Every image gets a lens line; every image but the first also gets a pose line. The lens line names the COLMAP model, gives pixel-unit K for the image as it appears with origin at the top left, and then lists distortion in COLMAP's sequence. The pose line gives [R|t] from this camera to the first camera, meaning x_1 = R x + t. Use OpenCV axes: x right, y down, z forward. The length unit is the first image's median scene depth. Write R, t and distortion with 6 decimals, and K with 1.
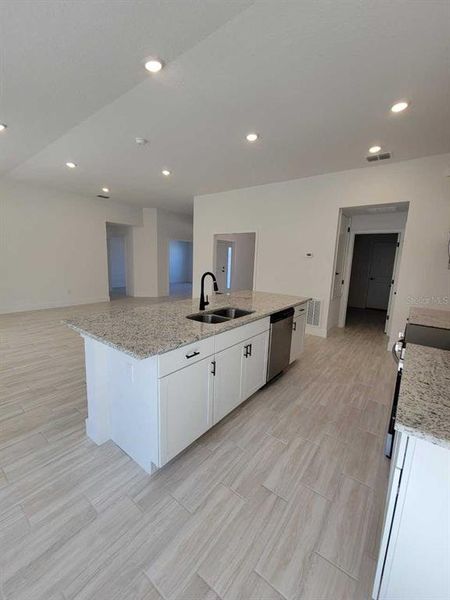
lens RADIAL K [[241.5, 0, 220.7], [0, 241.5, 295.9], [0, 0, 1]] dist [-0.000952, -0.000019]
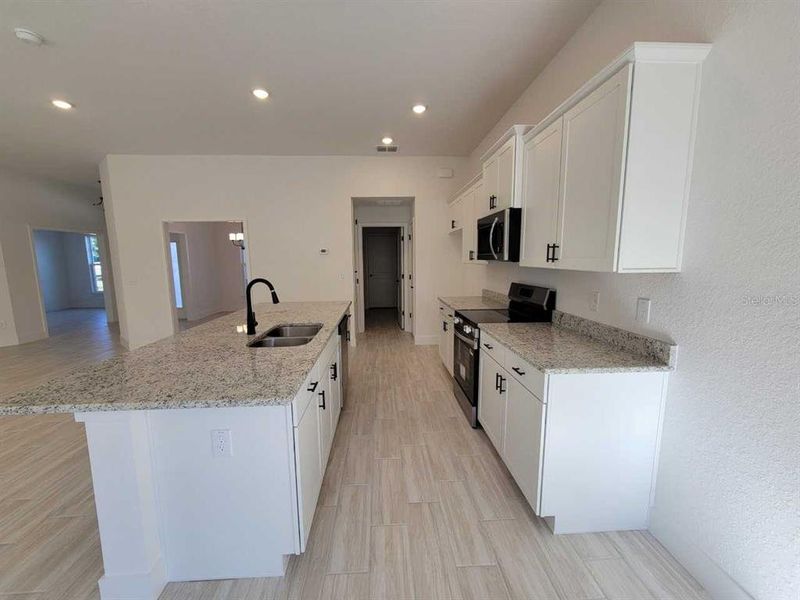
lens RADIAL K [[322.0, 0, 394.2], [0, 322.0, 301.1], [0, 0, 1]] dist [-0.000952, -0.000019]
pose [[0.764340, -0.123629, 0.632851, -0.339665], [0.132914, 0.990579, 0.032982, -0.012087], [-0.630966, 0.058905, 0.773571, 0.030373]]
